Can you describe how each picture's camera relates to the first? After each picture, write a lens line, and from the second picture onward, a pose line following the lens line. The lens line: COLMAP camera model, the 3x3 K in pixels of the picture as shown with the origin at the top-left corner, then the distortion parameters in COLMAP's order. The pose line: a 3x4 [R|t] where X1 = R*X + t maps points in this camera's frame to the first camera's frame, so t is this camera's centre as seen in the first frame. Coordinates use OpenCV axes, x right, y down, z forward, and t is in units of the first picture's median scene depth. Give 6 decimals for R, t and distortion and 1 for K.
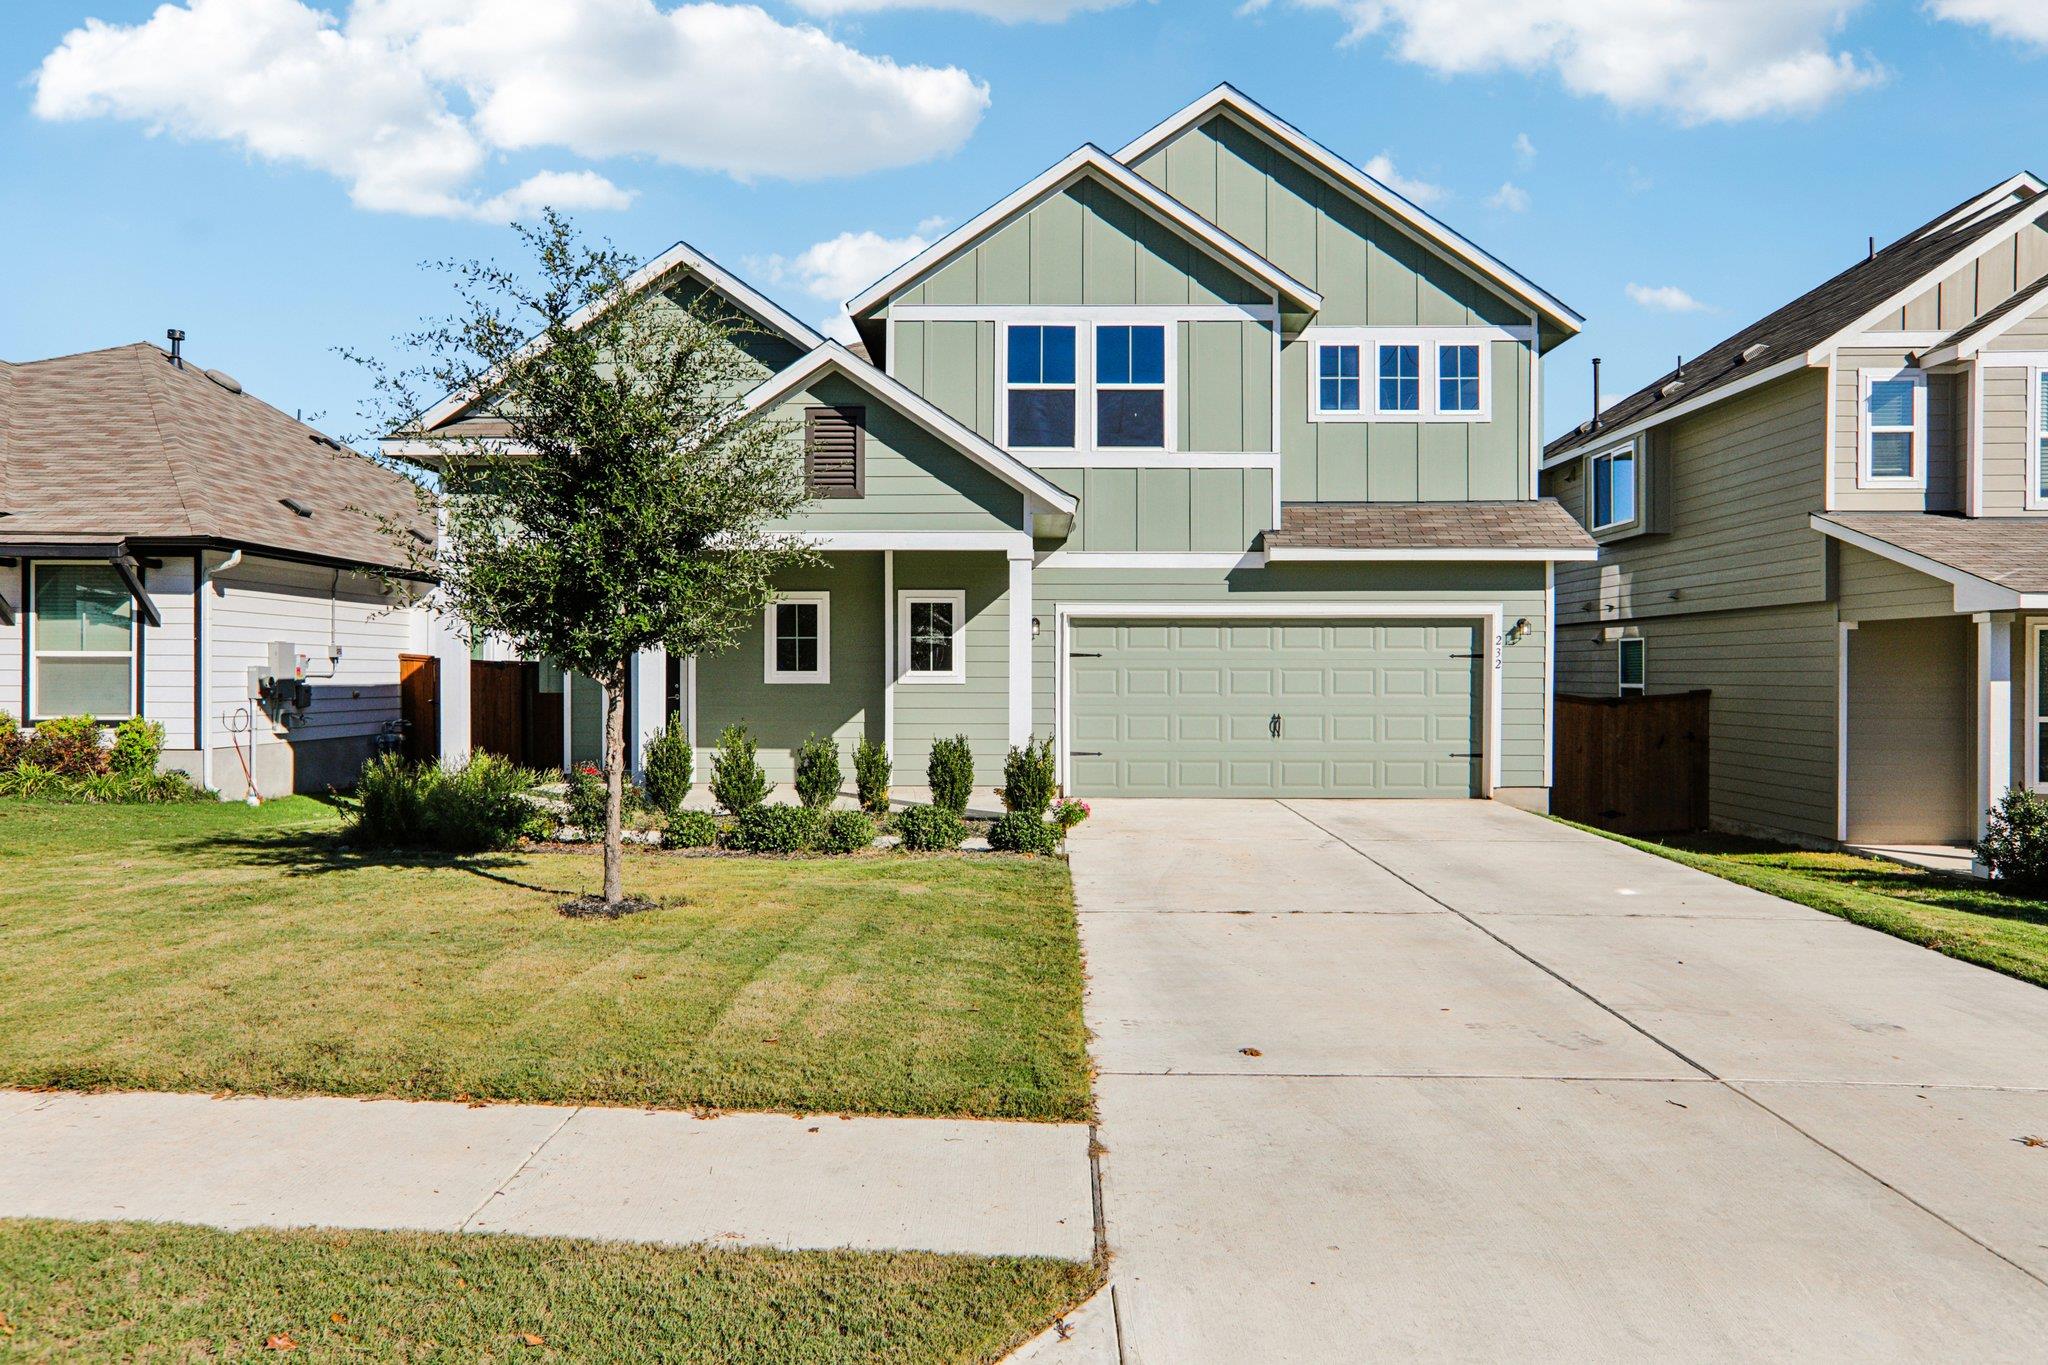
lens RADIAL K [[1362.6, 0, 1018.7], [0, 1362.6, 654.4], [0, 0, 1]] dist [-0.003782, 0.005772]
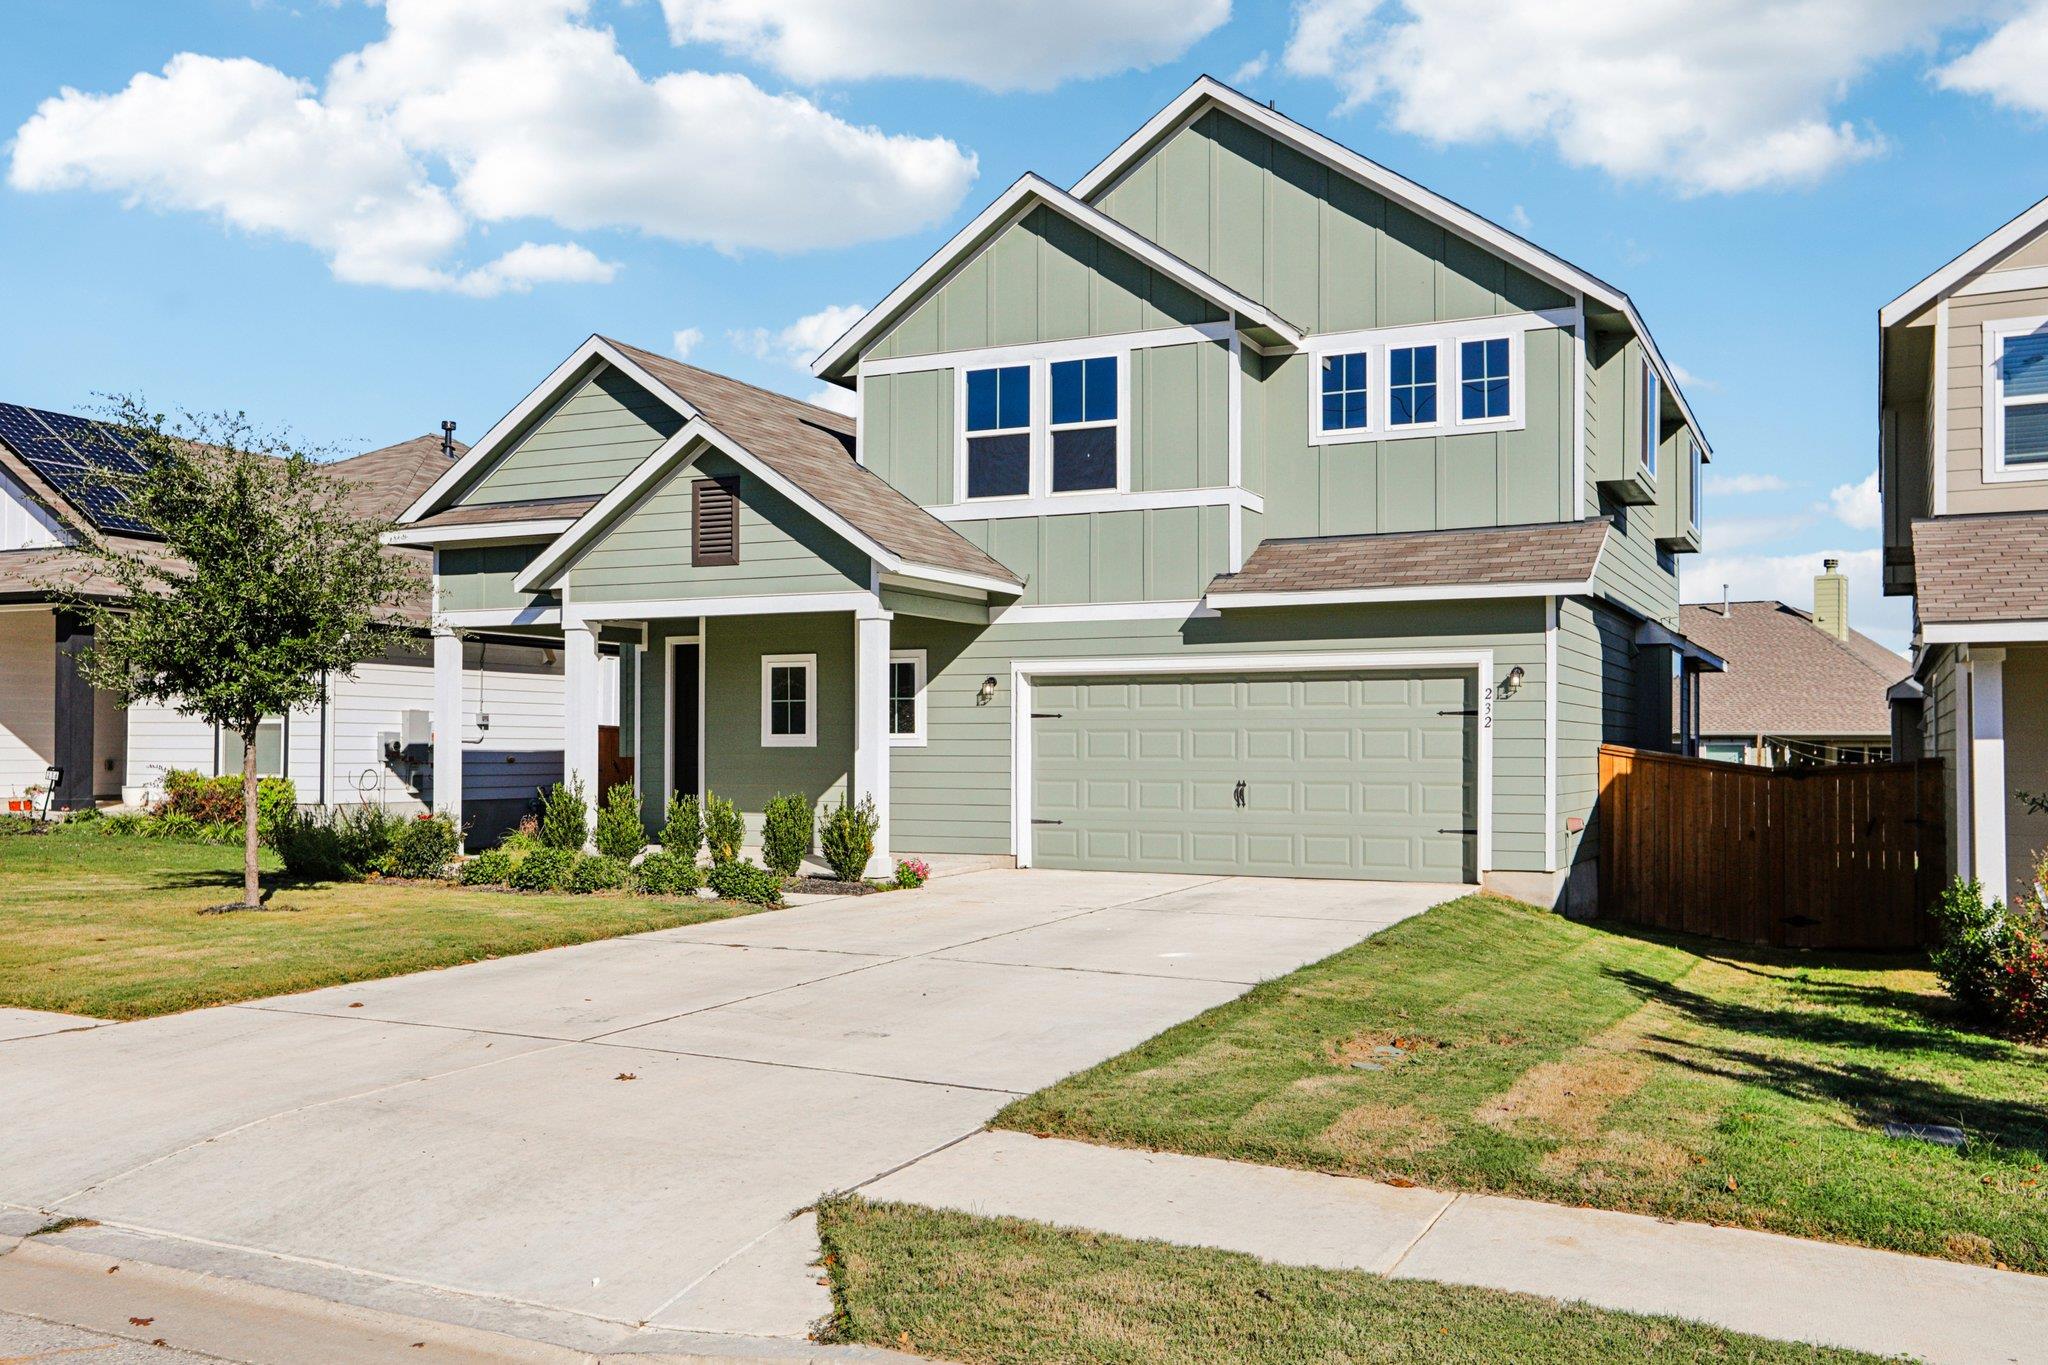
lens RADIAL K [[1768.3, 0, 1018.3], [0, 1768.3, 693.3], [0, 0, 1]] dist [0.039222, 0.007299]
pose [[0.906308, -0.013577, -0.422401, 0.547461], [0.006061, 0.999799, -0.019133, 0.008267], [0.422575, 0.014780, 0.906207, -0.105877]]
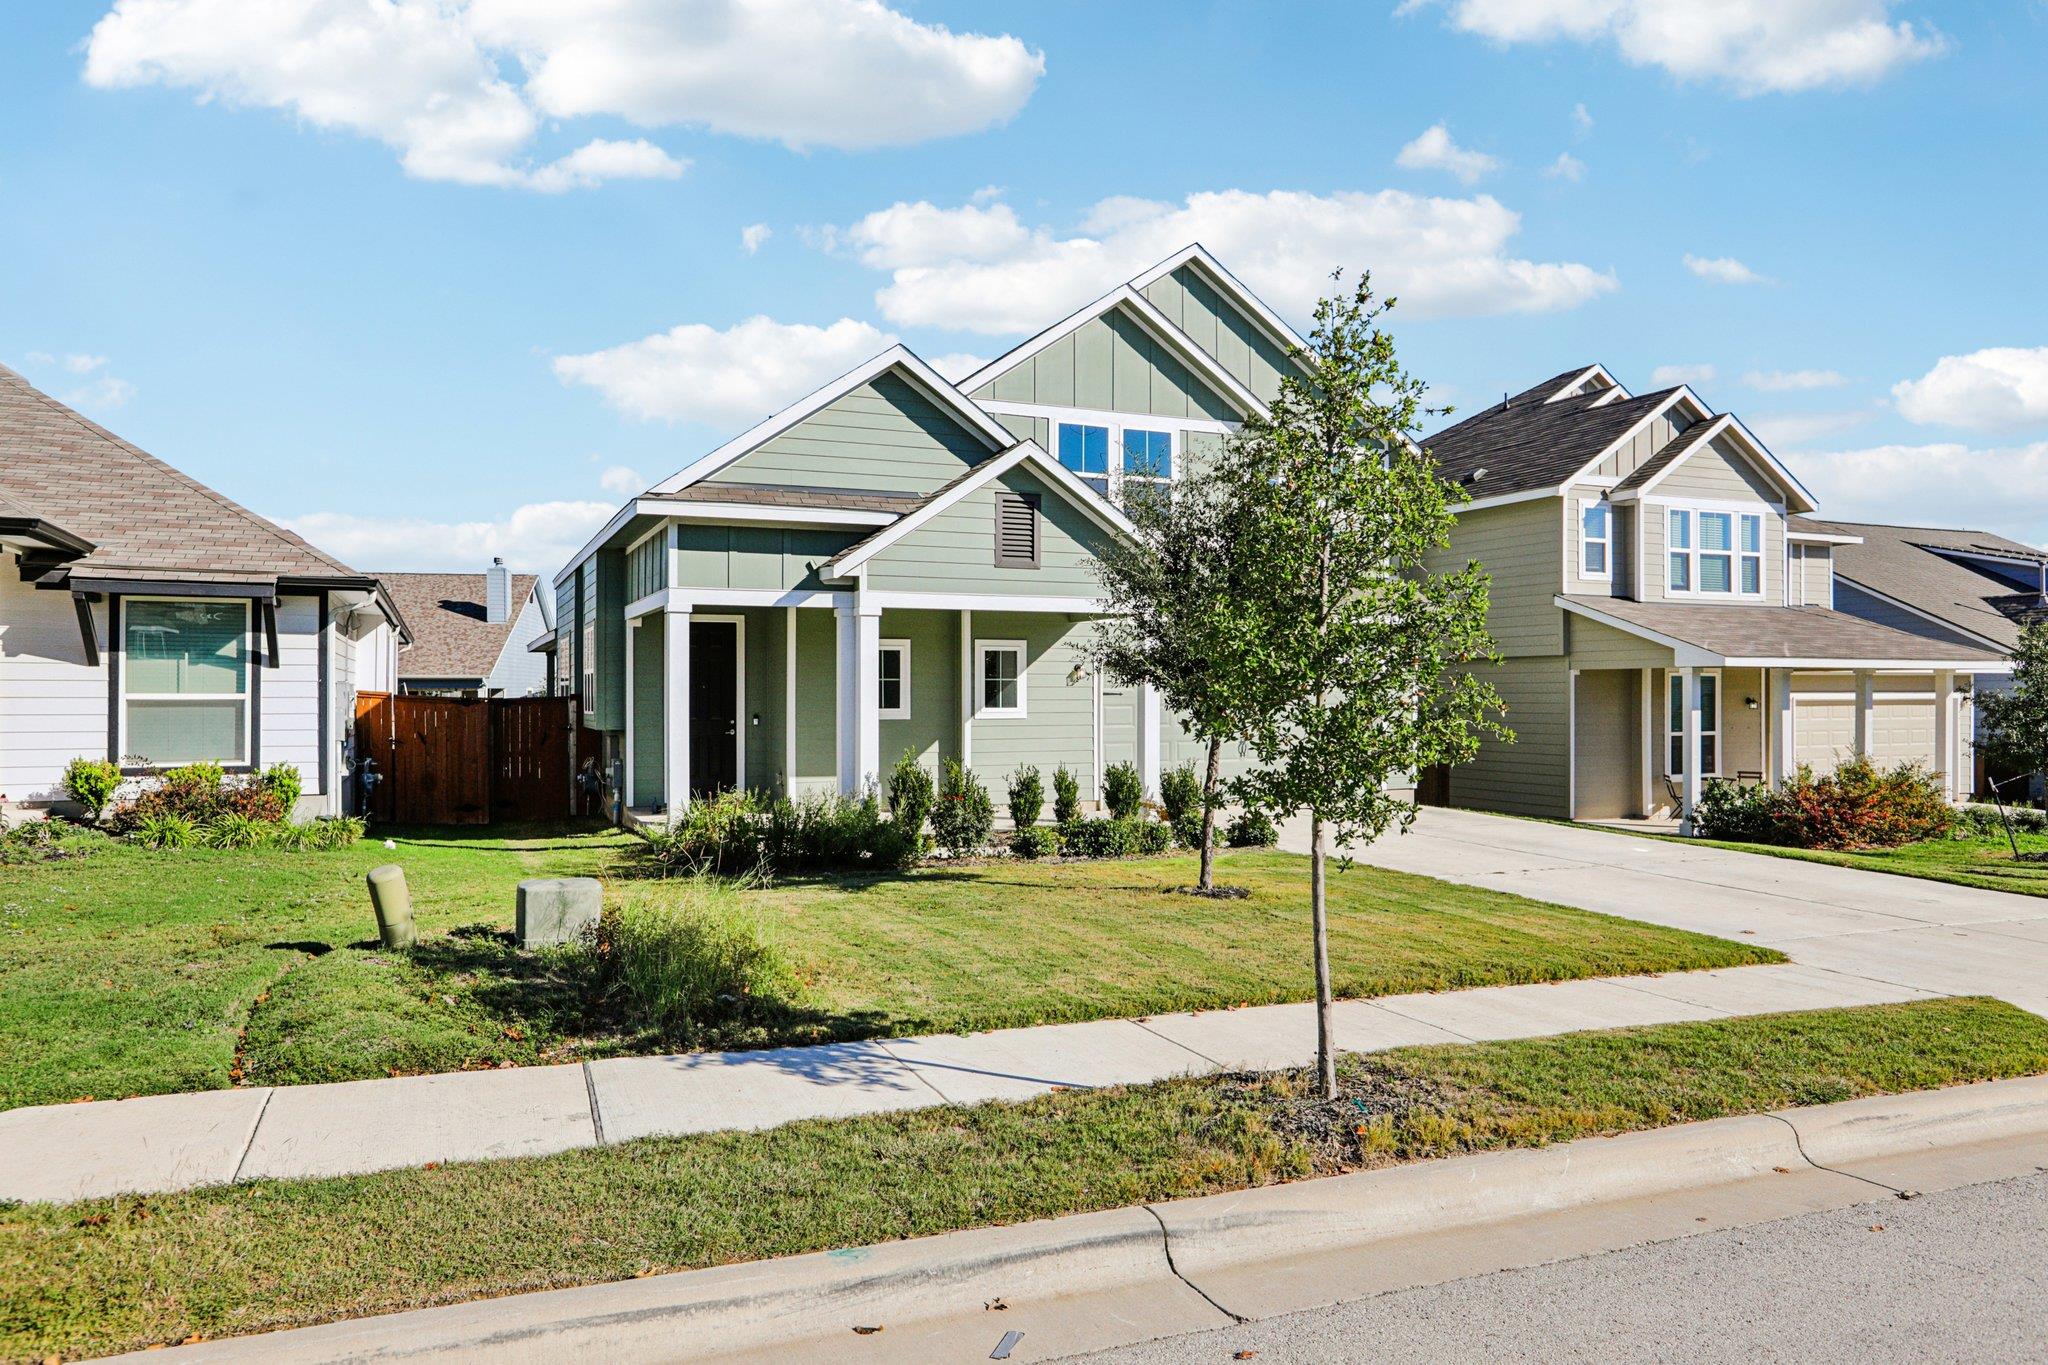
lens RADIAL K [[1356.5, 0, 1029.8], [0, 1356.5, 650.7], [0, 0, 1]] dist [-0.014986, -0.001593]
pose [[0.909153, 0.009645, 0.416351, -0.533923], [-0.002787, 0.999850, -0.017075, -0.017475], [-0.416453, 0.014363, 0.909044, -0.086230]]
